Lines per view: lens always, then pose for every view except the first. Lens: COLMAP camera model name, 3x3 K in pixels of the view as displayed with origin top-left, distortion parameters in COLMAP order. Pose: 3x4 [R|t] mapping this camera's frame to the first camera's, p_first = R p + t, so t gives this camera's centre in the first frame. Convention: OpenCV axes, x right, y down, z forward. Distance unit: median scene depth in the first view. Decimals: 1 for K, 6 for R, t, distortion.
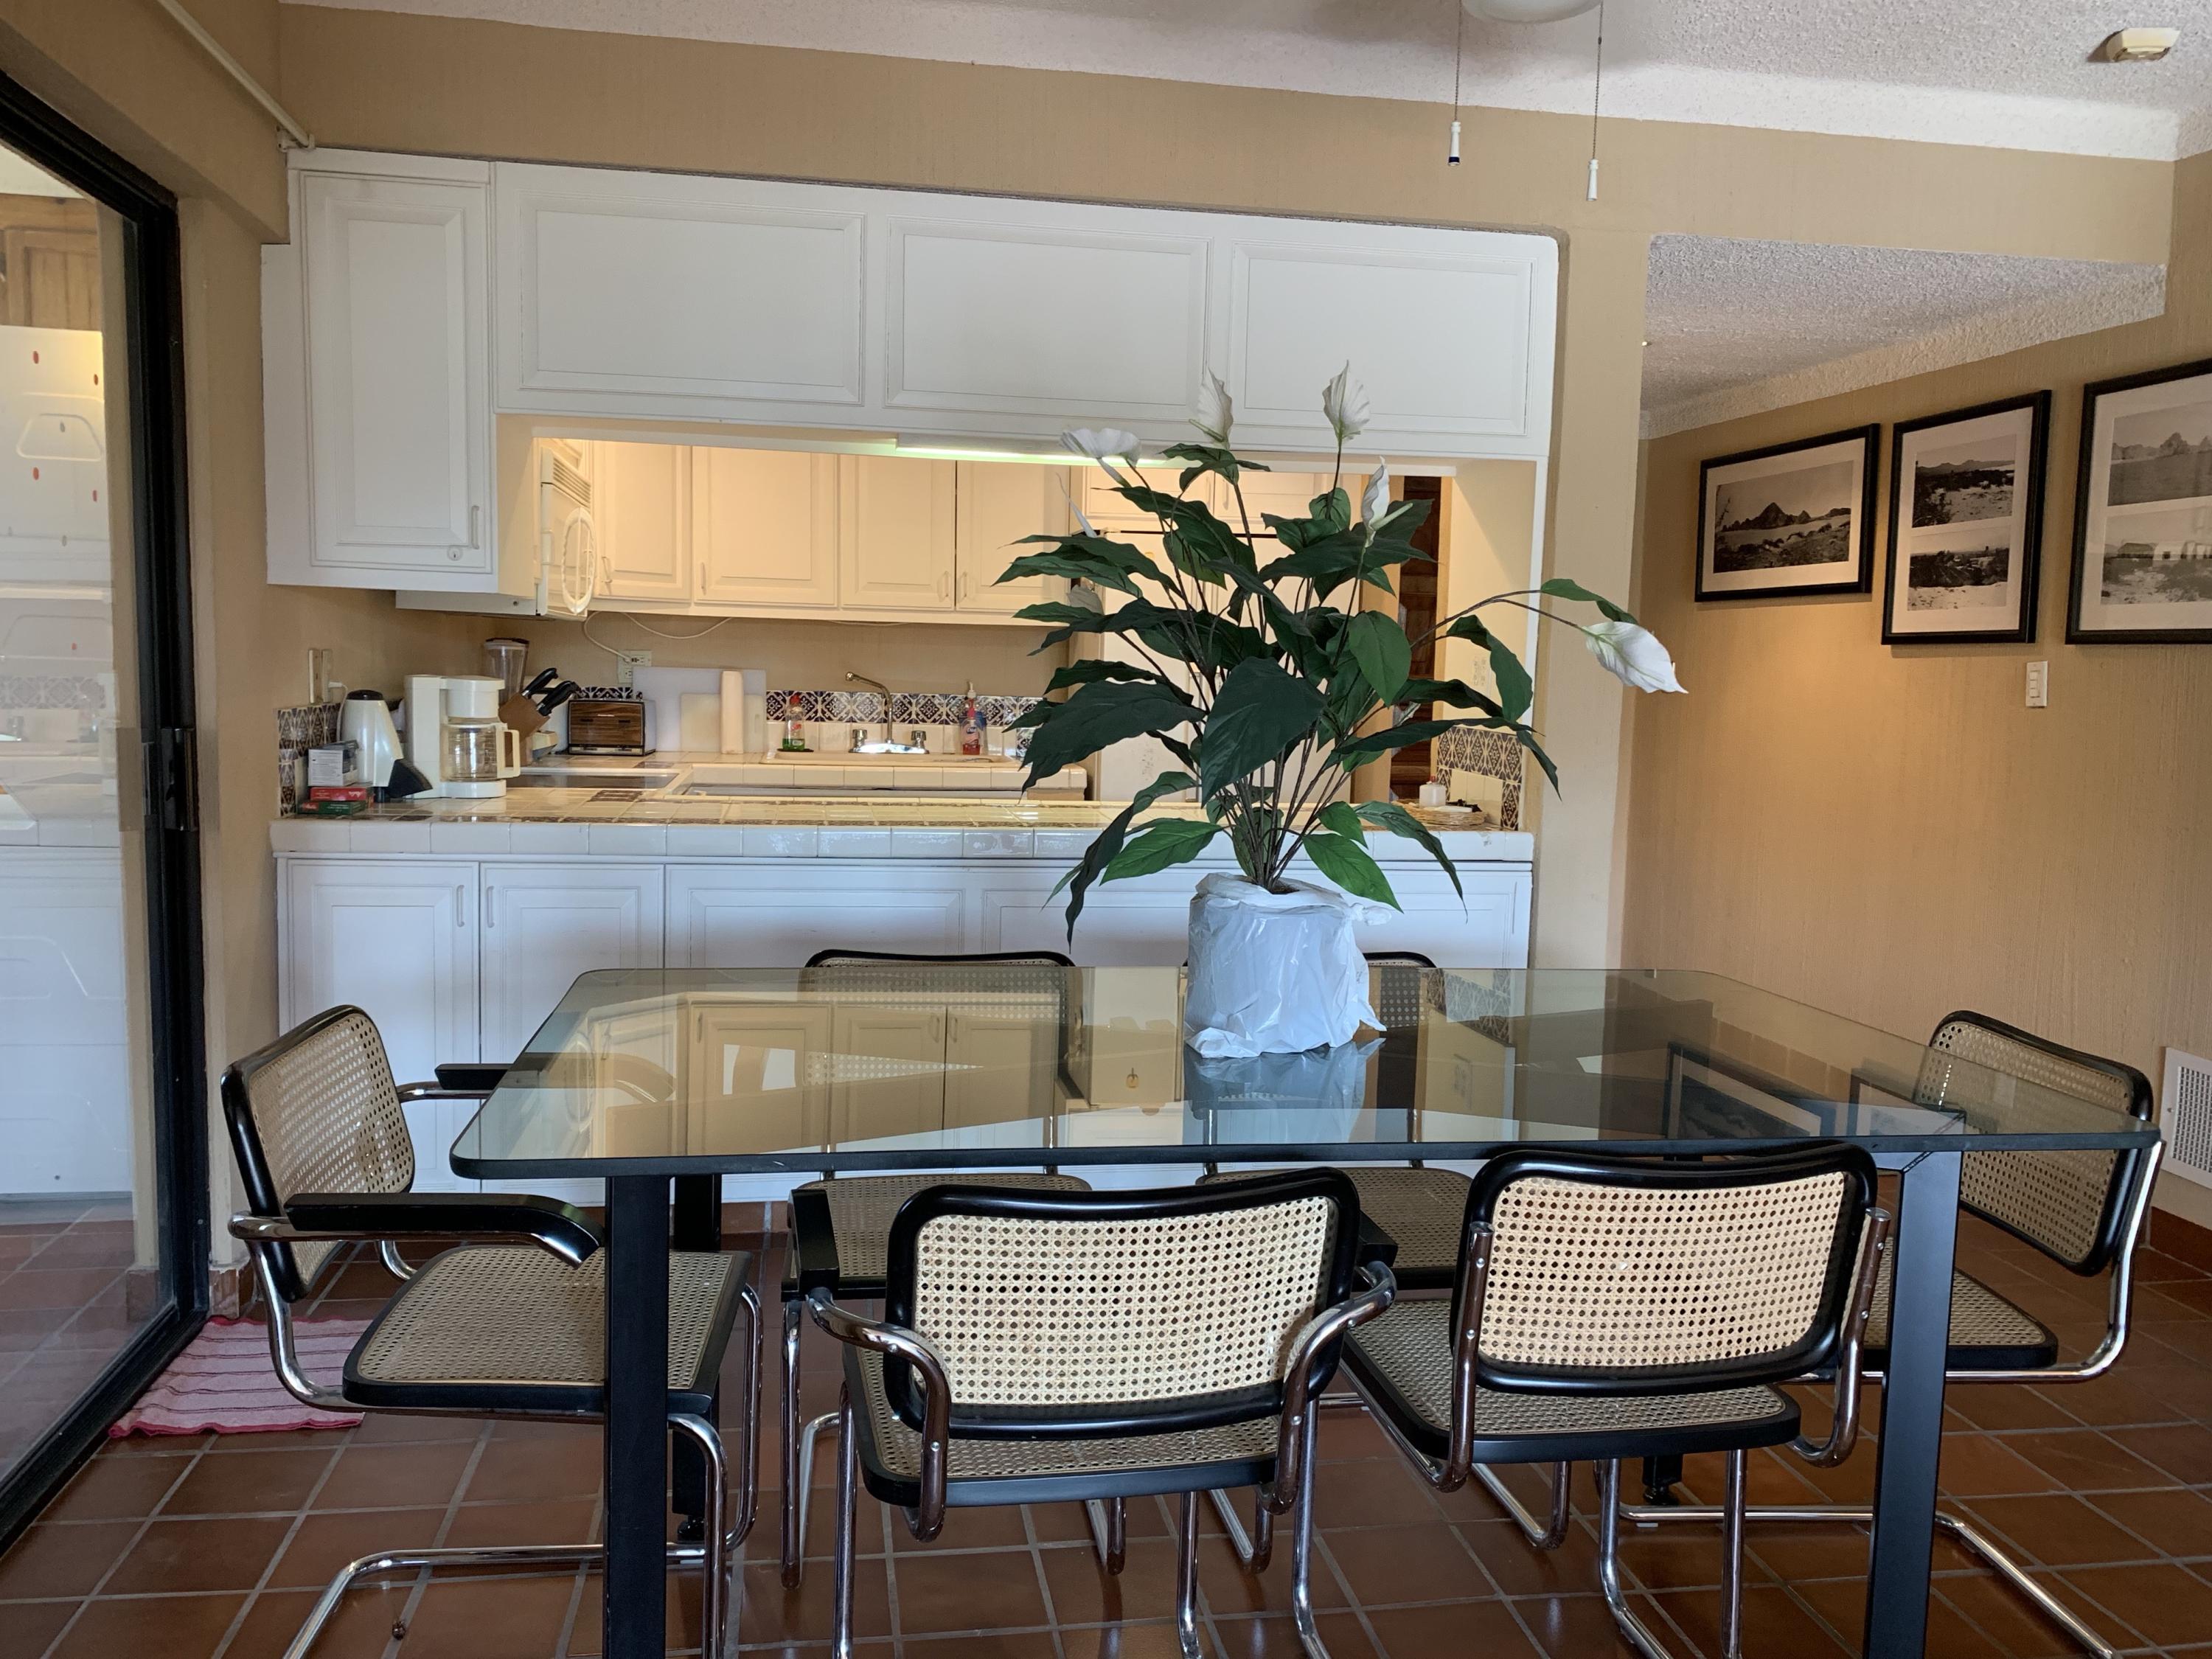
lens RADIAL K [[1713.7, 0, 1063.4], [0, 1713.7, 815.7], [0, 0, 1]] dist [0.010852, -0.003602]
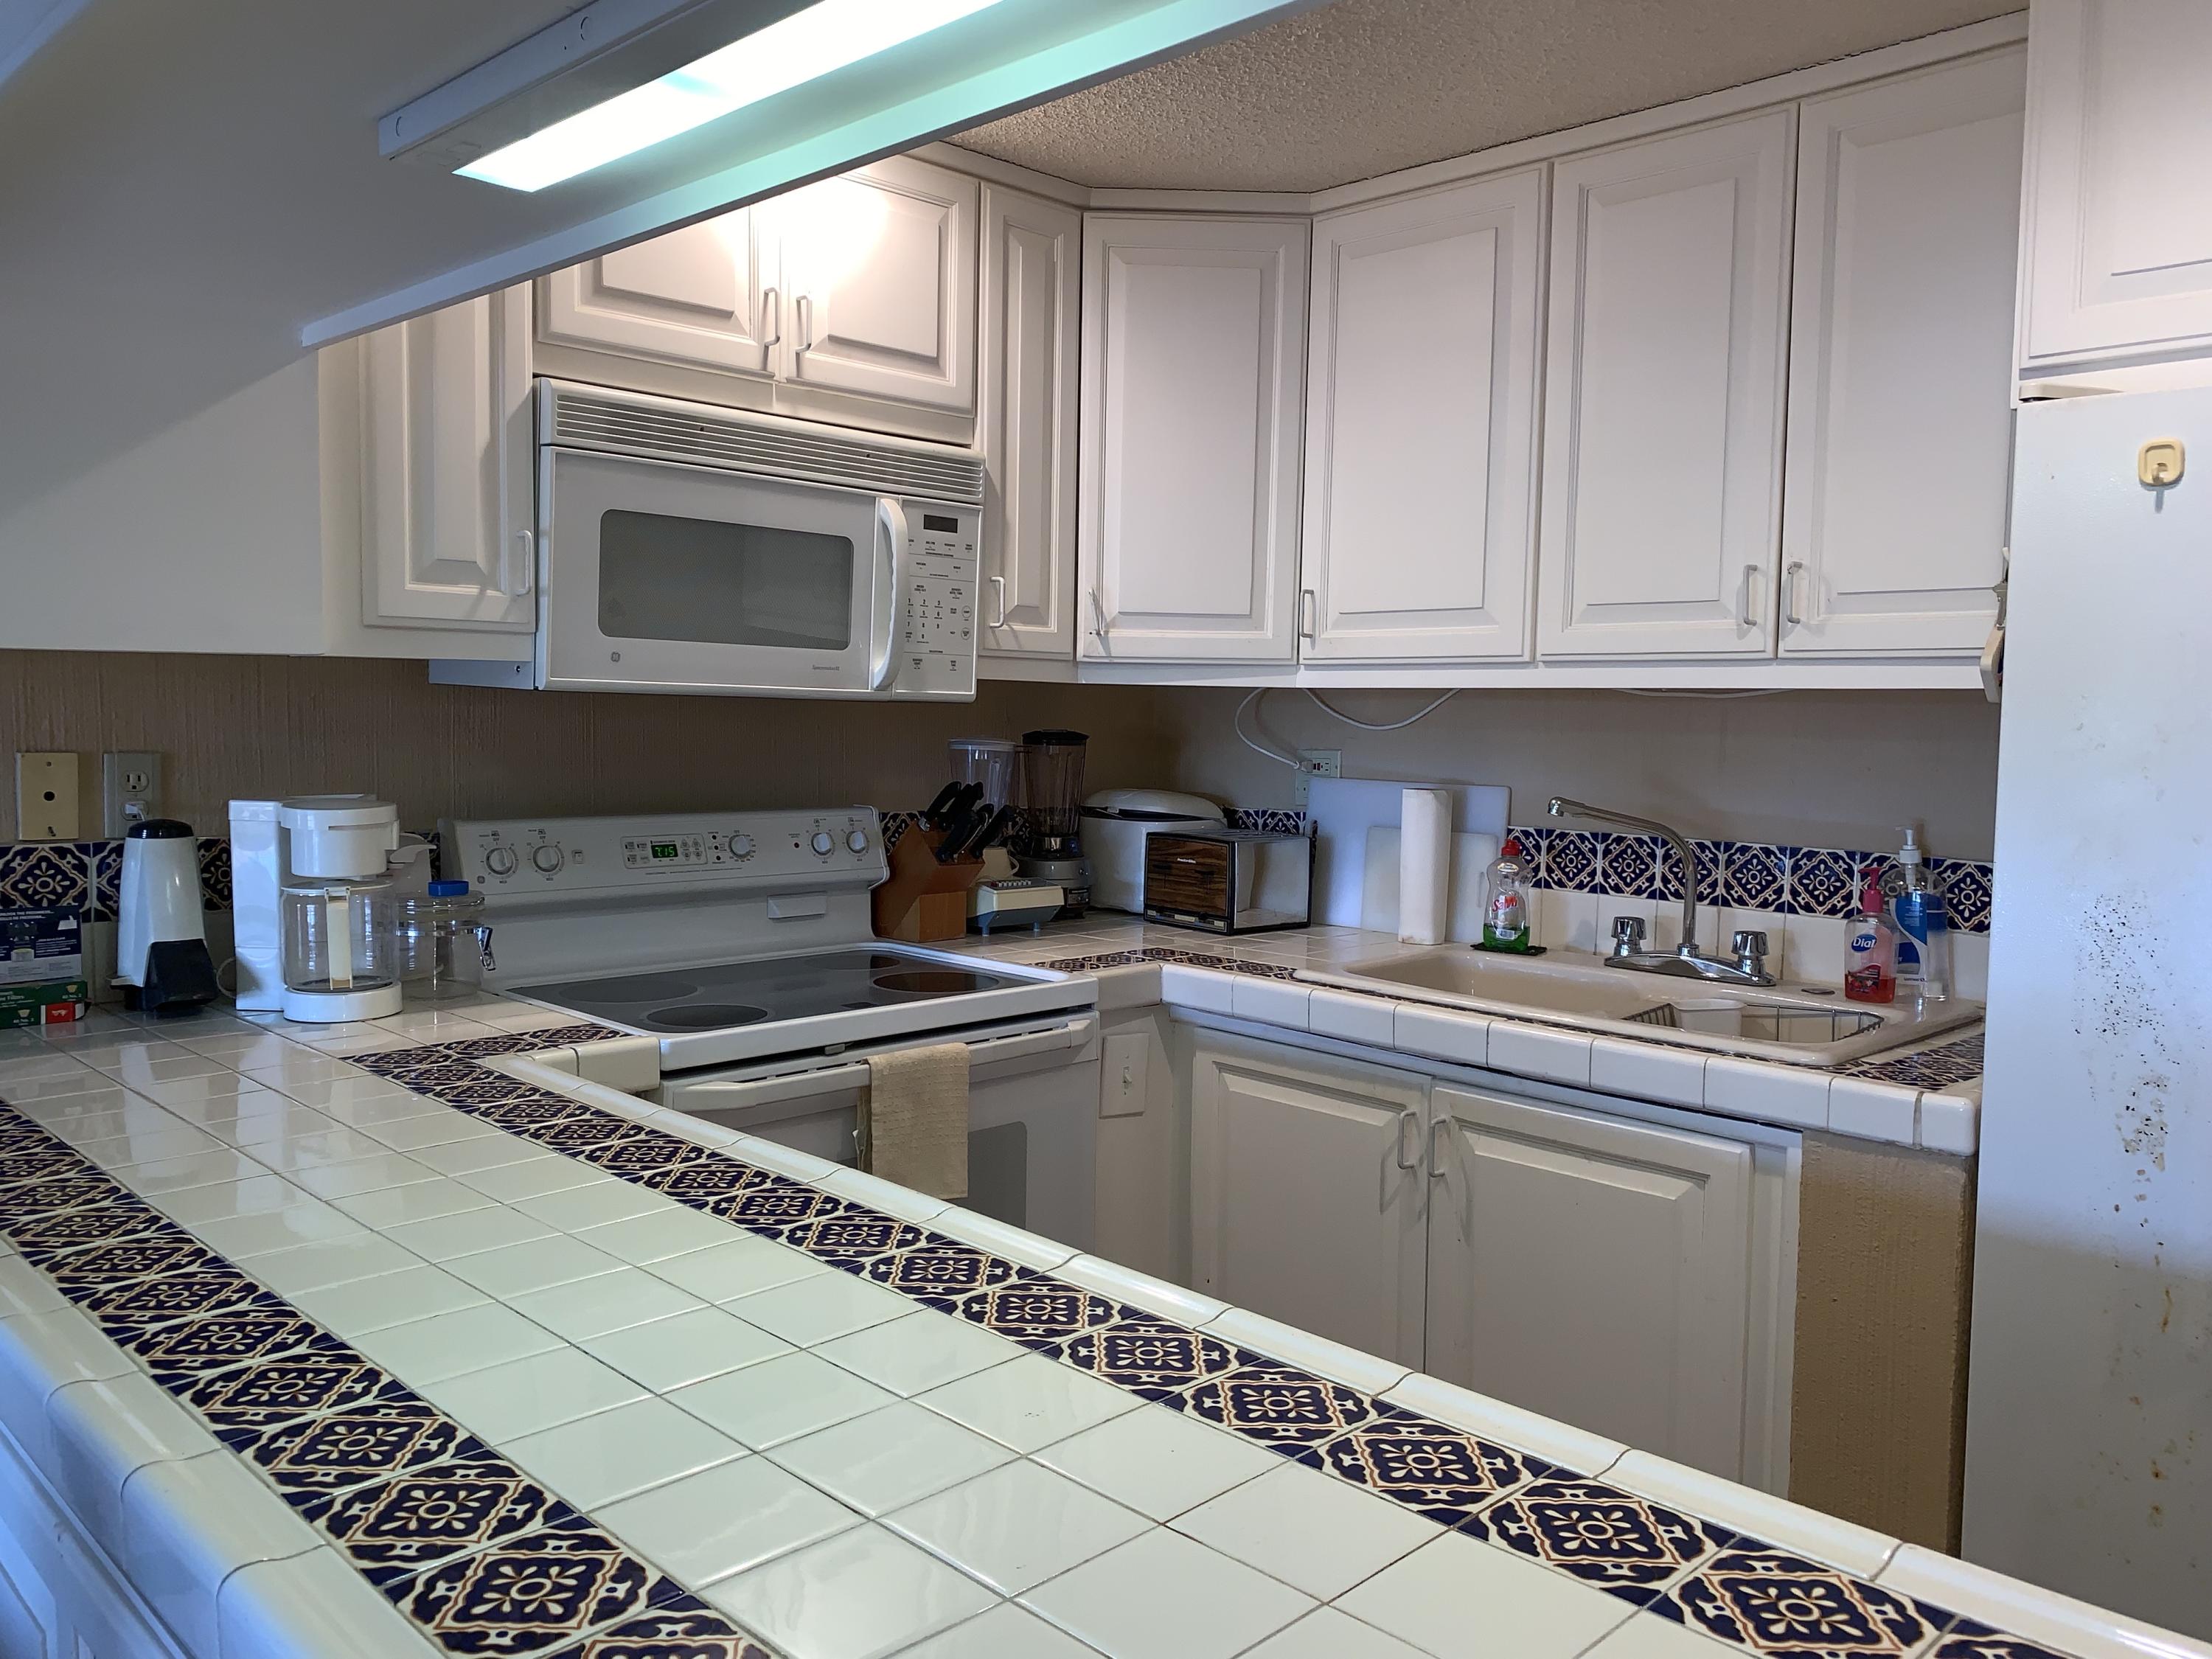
lens RADIAL K [[1664.1, 0, 1062.0], [0, 1664.1, 826.2], [0, 0, 1]] dist [-0.004790, 0.001480]
pose [[0.590072, 0.041909, -0.806262, 0.267909], [-0.077583, 0.996974, -0.004958, -0.102041], [0.803614, 0.065478, 0.591538, 0.997223]]
